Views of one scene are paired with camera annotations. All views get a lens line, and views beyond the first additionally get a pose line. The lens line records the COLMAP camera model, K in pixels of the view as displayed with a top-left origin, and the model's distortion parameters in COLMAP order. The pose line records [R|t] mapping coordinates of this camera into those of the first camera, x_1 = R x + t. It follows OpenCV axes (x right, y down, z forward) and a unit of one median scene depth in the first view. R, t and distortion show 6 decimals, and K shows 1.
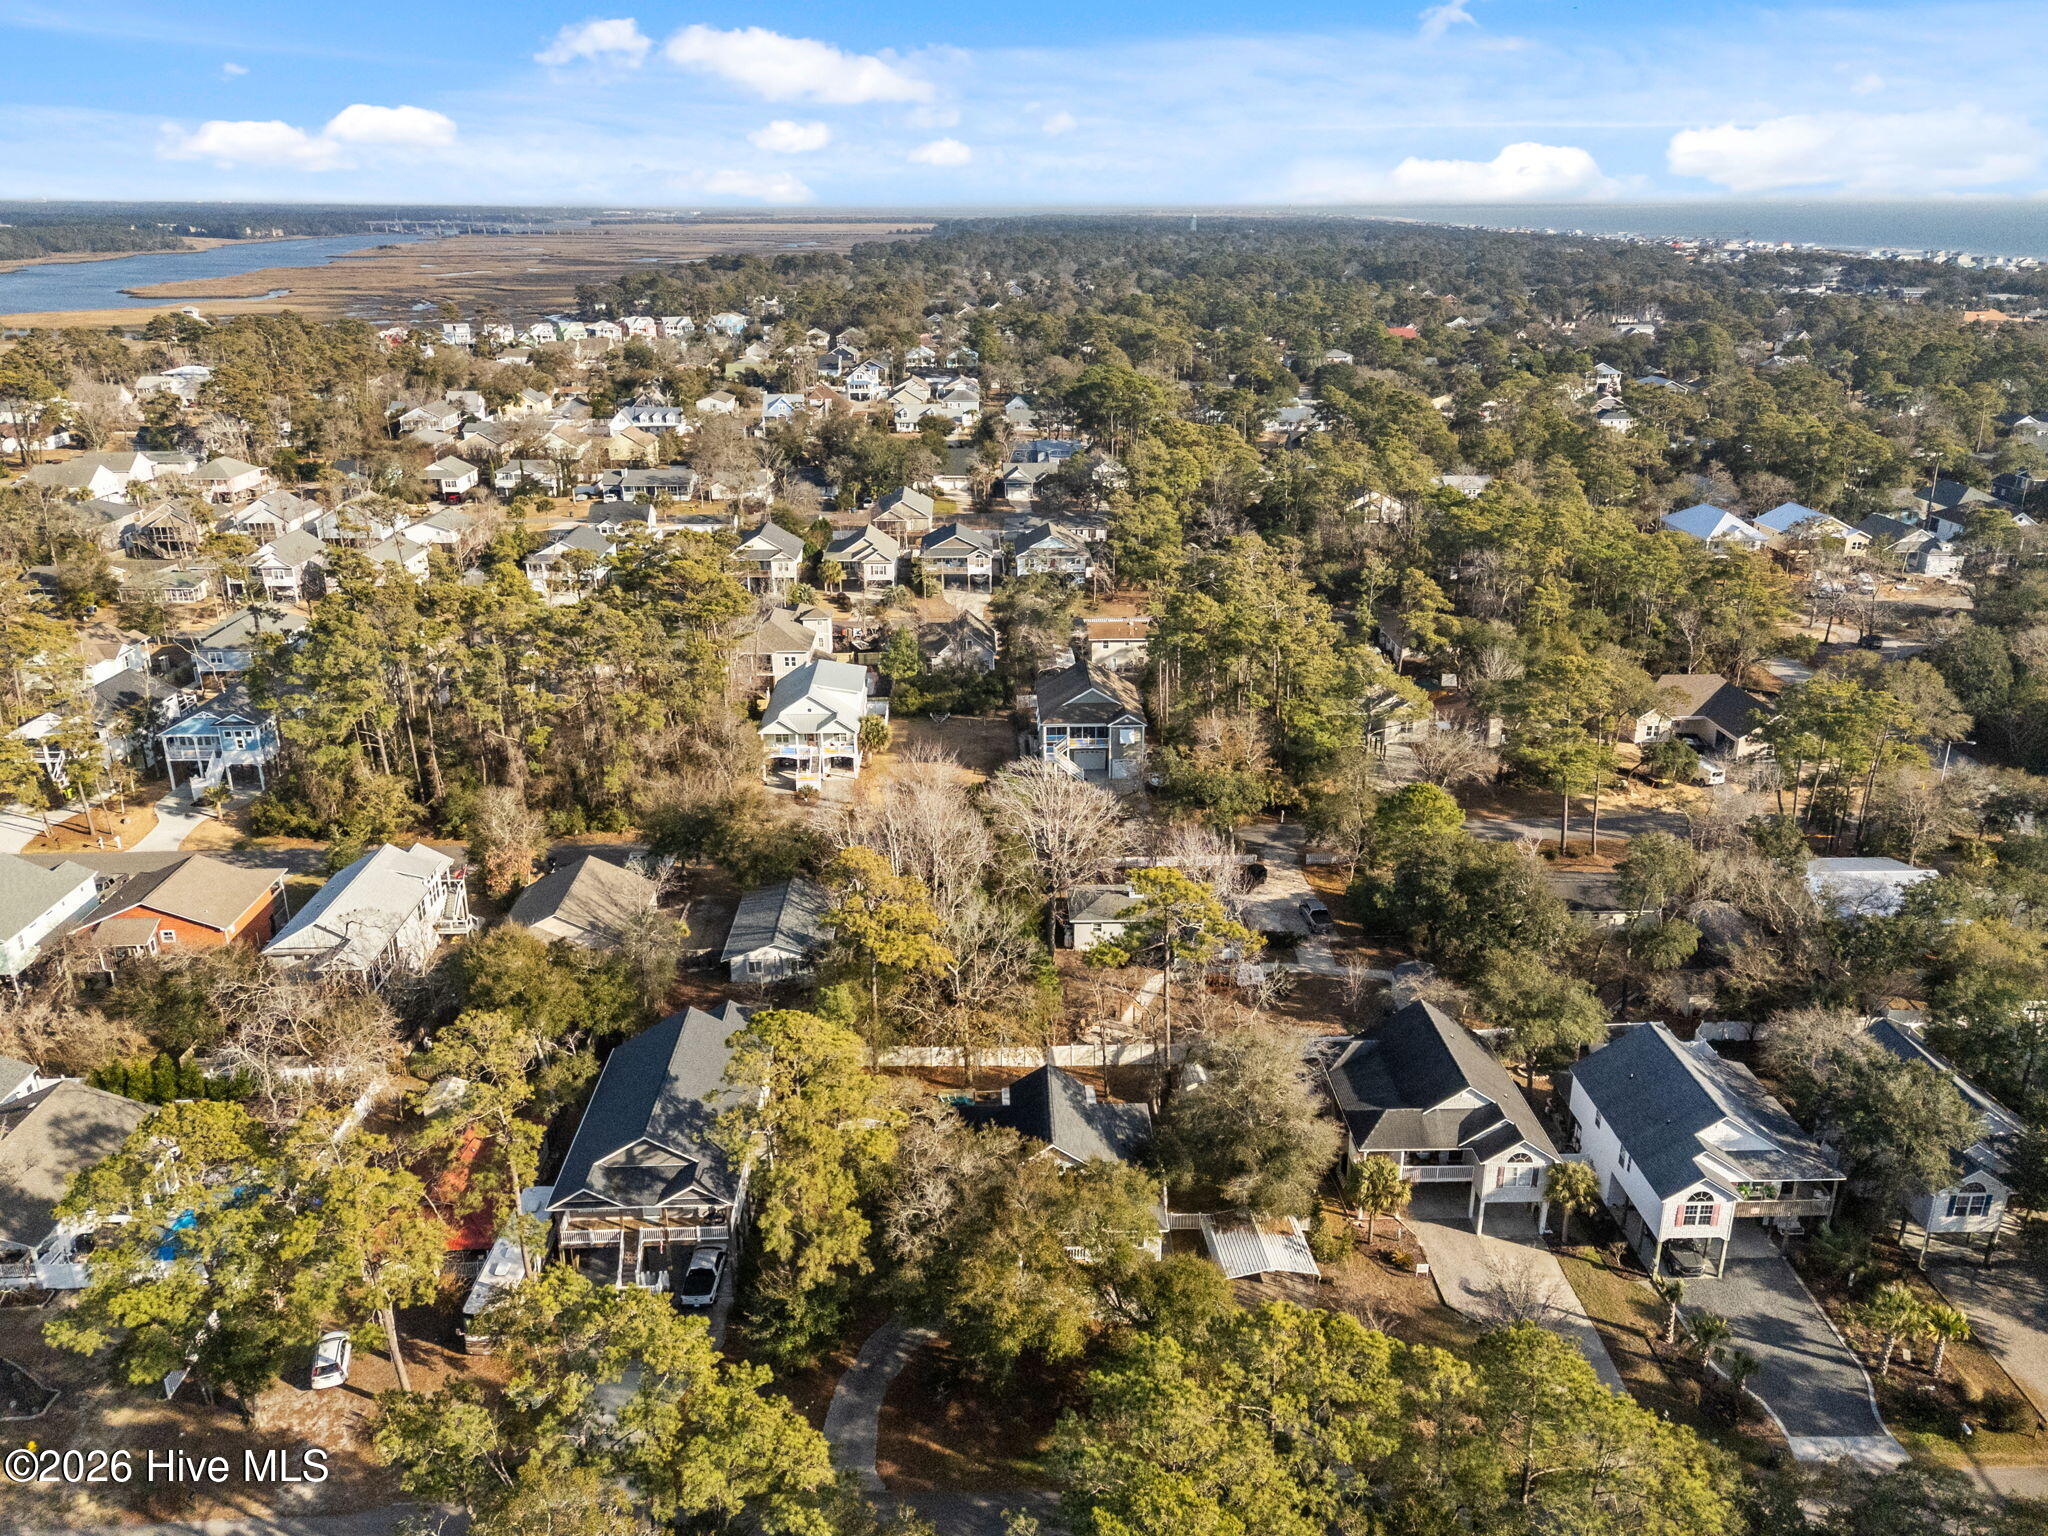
lens RADIAL K [[1515.2, 0, 1024.0], [0, 1515.2, 768.0], [0, 0, 1]] dist [0.057429, -0.051249]
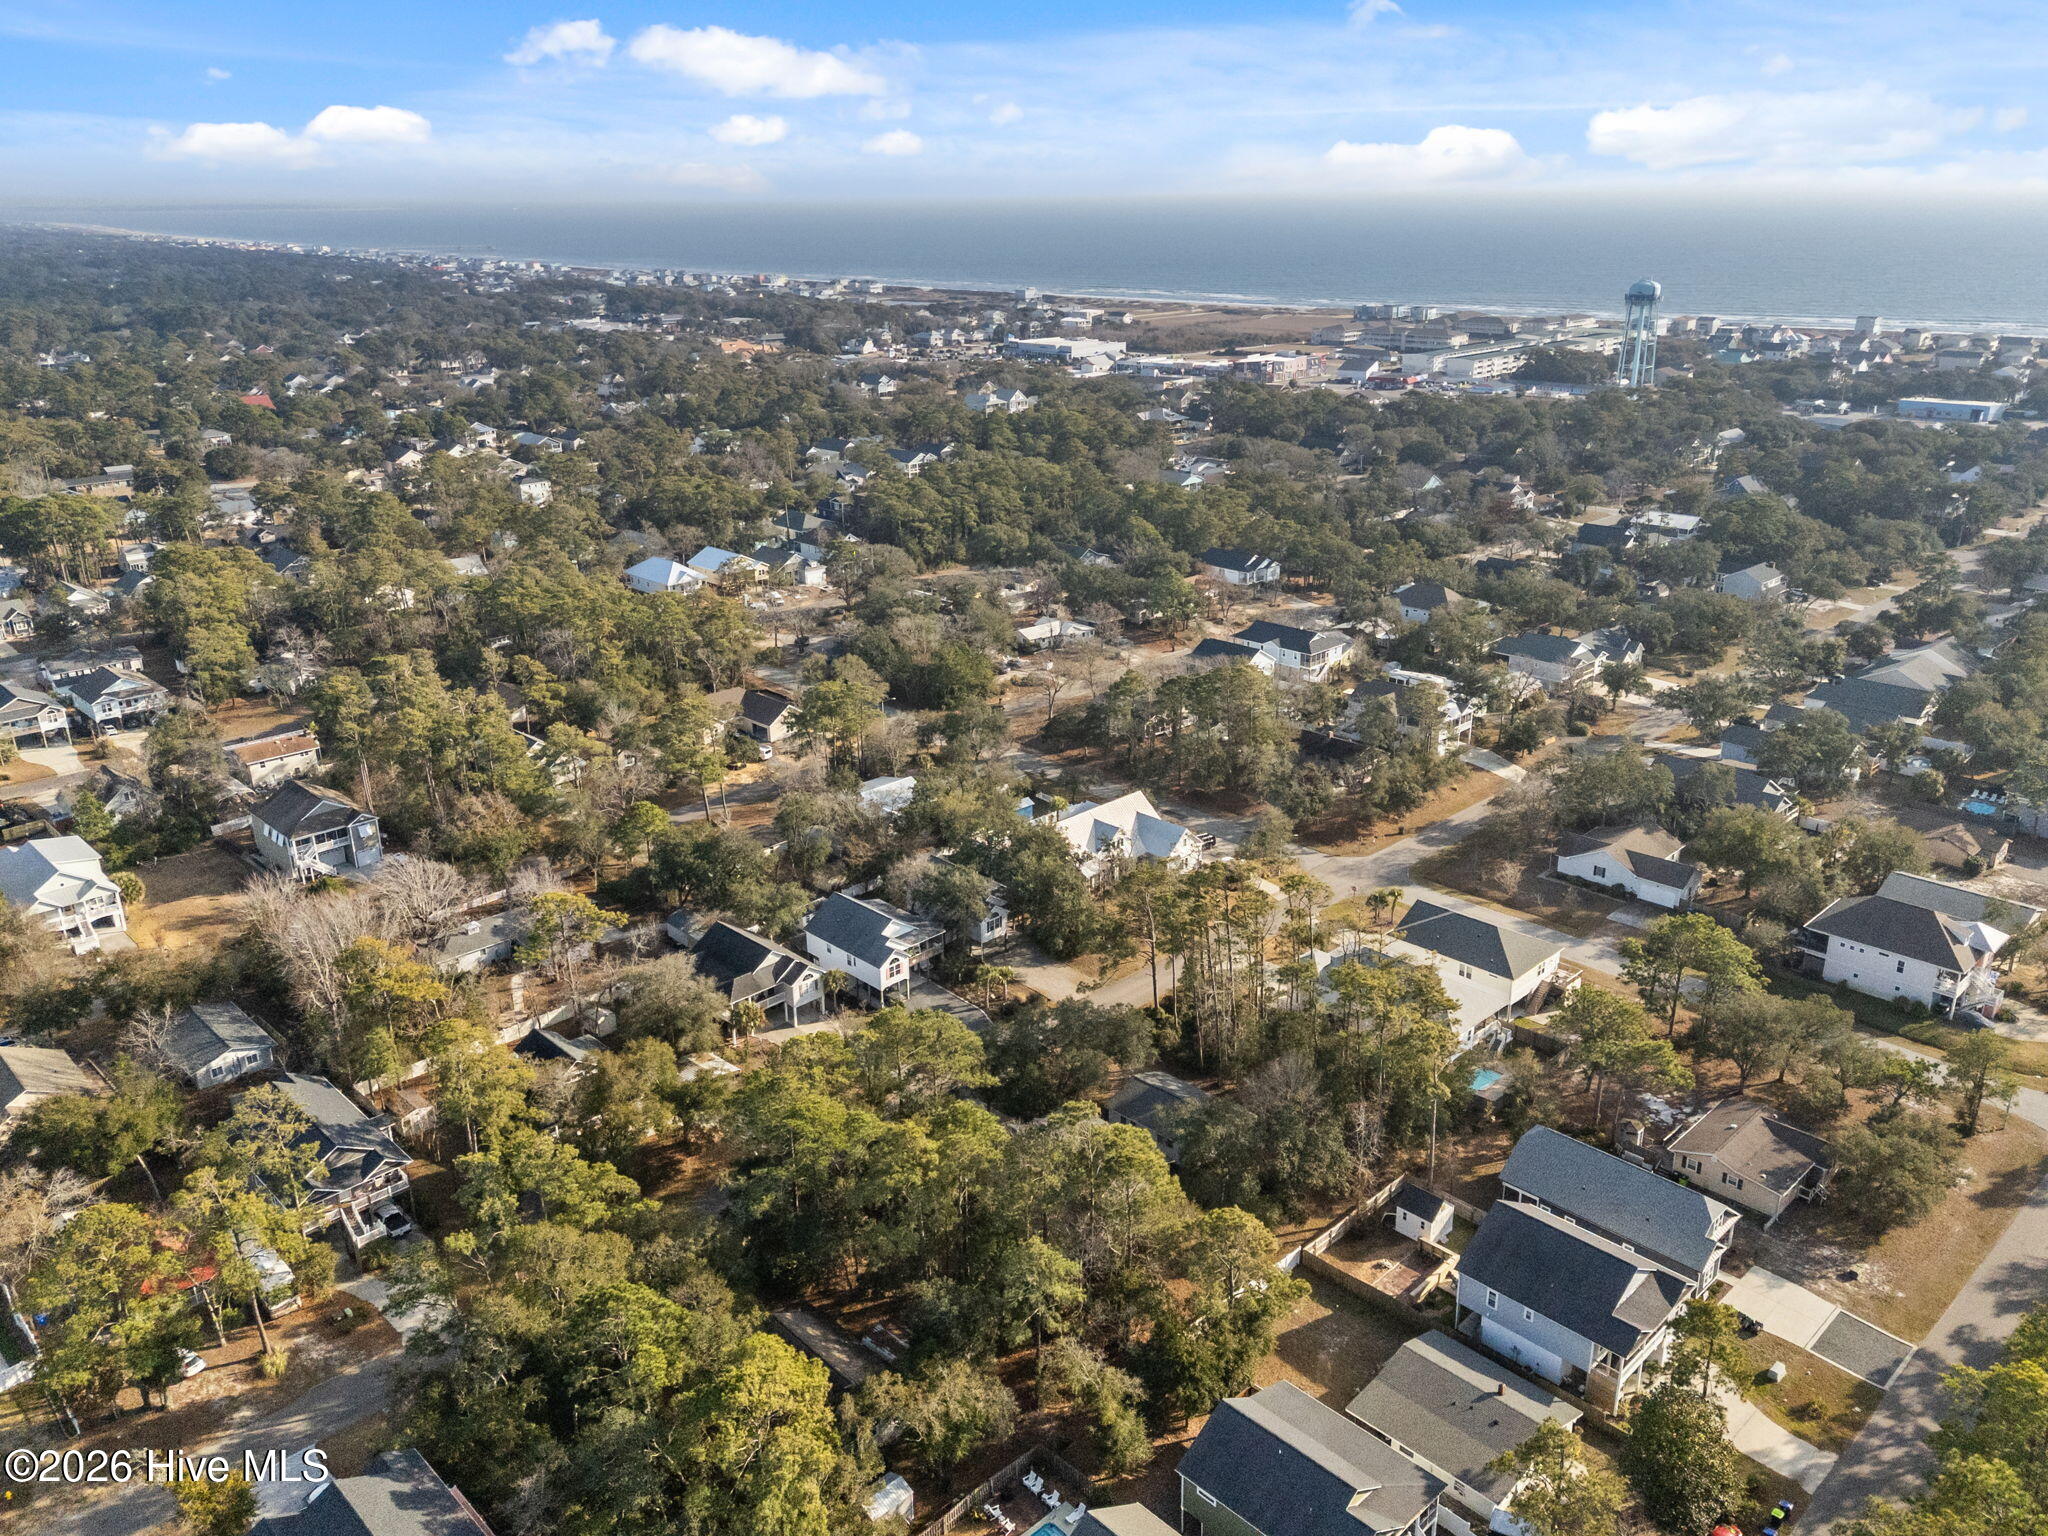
lens RADIAL K [[1500.4, 0, 1024.0], [0, 1500.4, 768.0], [0, 0, 1]] dist [0.067831, 0.004140]
pose [[0.737737, -0.240987, 0.630610, -0.317629], [0.244380, 0.966095, 0.083298, -0.043135], [-0.629303, 0.092657, 0.771617, -0.331701]]
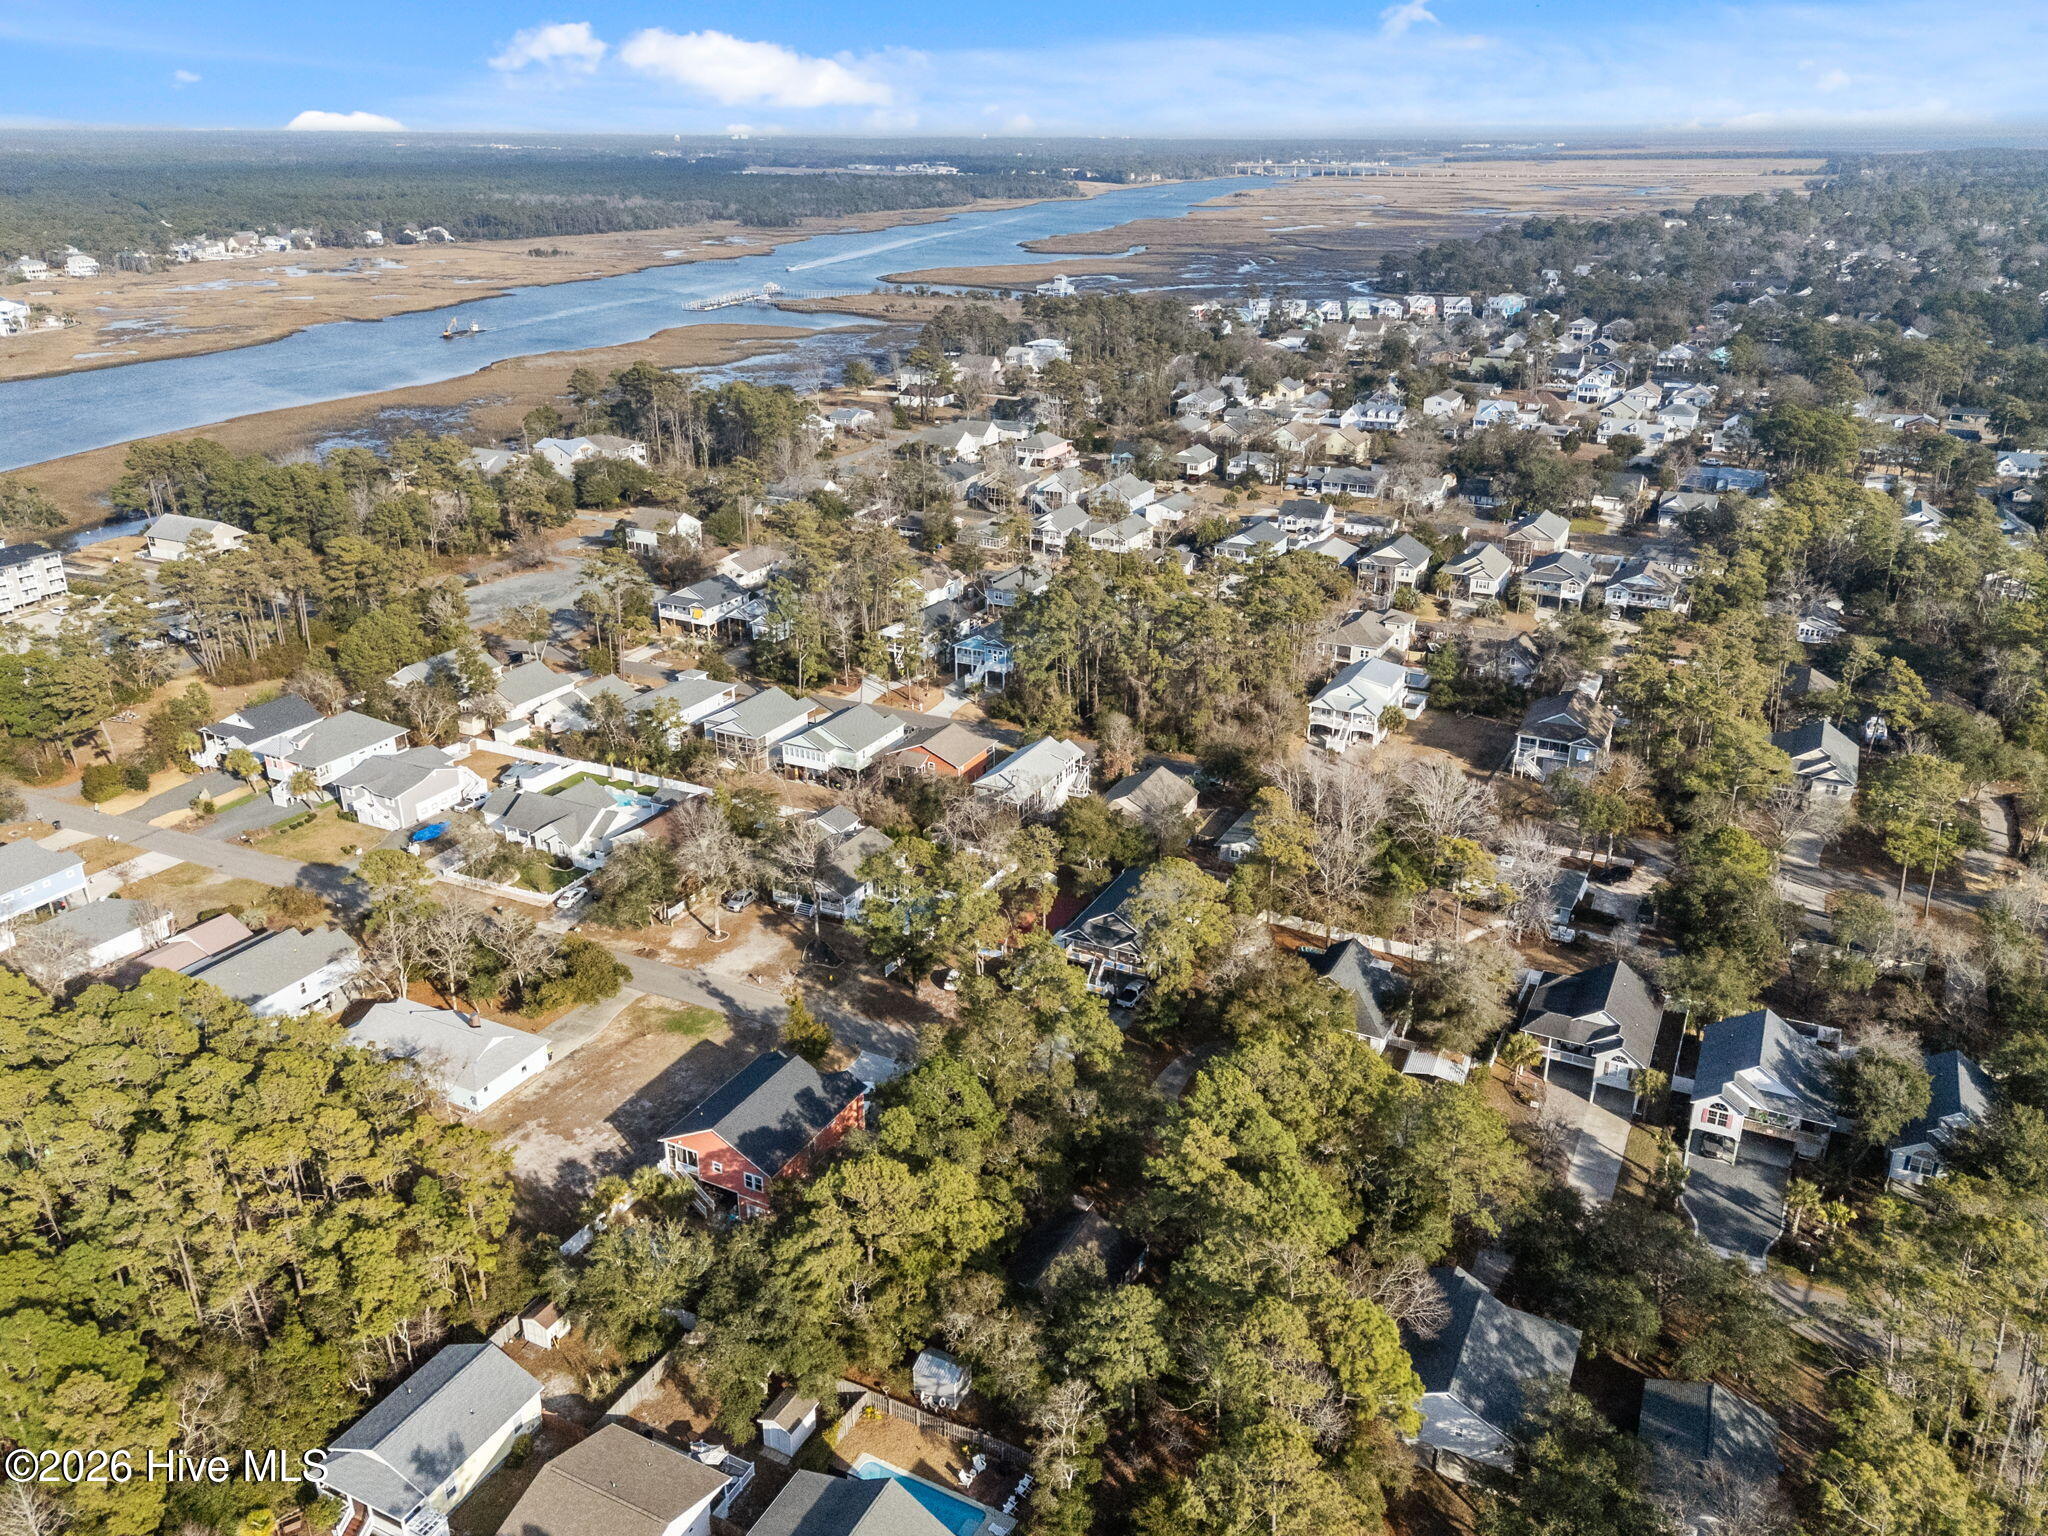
lens RADIAL K [[1515.2, 0, 1024.0], [0, 1515.2, 768.0], [0, 0, 1]] dist [0.057429, -0.051249]
pose [[0.870664, 0.184941, -0.455786, 0.251864], [-0.166456, 0.982734, 0.080784, -0.035819], [0.462857, 0.005533, 0.886416, -0.379250]]
